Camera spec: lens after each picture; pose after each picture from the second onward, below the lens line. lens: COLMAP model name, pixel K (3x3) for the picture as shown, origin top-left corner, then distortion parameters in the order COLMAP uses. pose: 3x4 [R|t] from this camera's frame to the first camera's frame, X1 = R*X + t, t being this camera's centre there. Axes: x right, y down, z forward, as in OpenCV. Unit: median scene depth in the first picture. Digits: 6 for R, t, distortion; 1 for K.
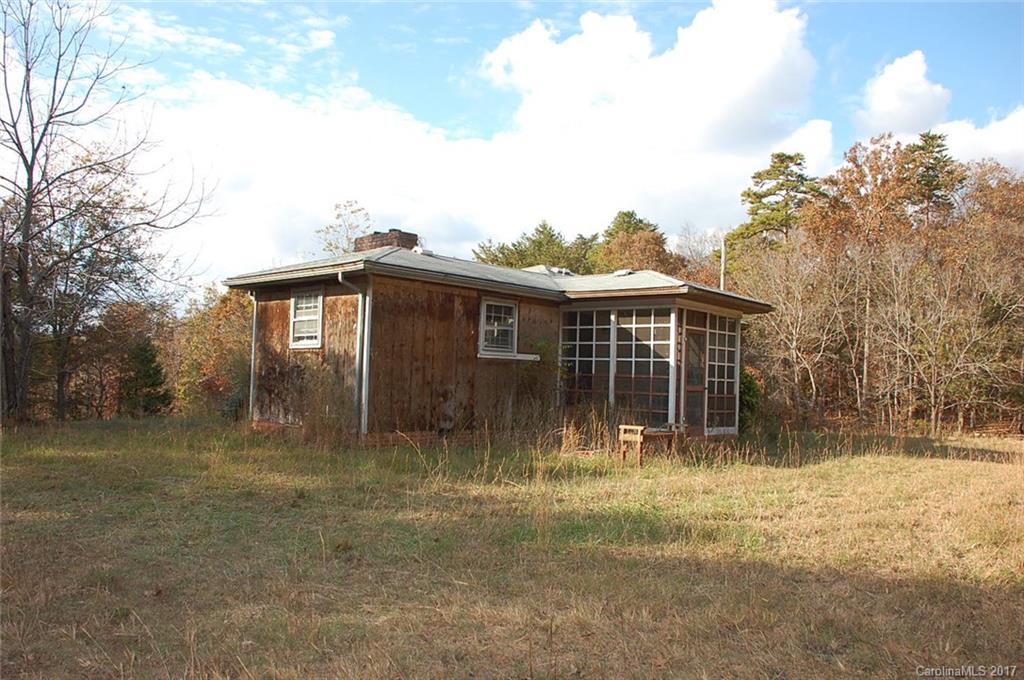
lens RADIAL K [[787.3, 0, 512.0], [0, 787.3, 340.0], [0, 0, 1]] dist [-0.150487, 0.101358]
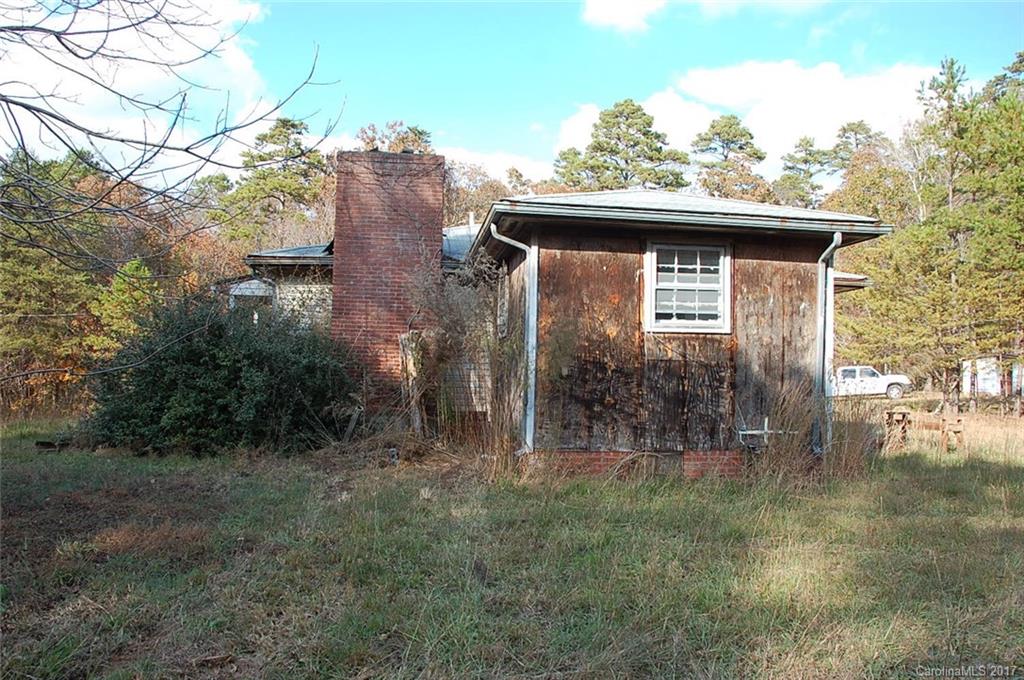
lens RADIAL K [[787.3, 0, 512.0], [0, 787.3, 340.0], [0, 0, 1]] dist [-0.150487, 0.101358]
pose [[0.639861, 0.012300, 0.768392, -0.853653], [-0.041542, 0.998964, 0.018603, 0.010783], [-0.767367, -0.043824, 0.639709, 0.687897]]
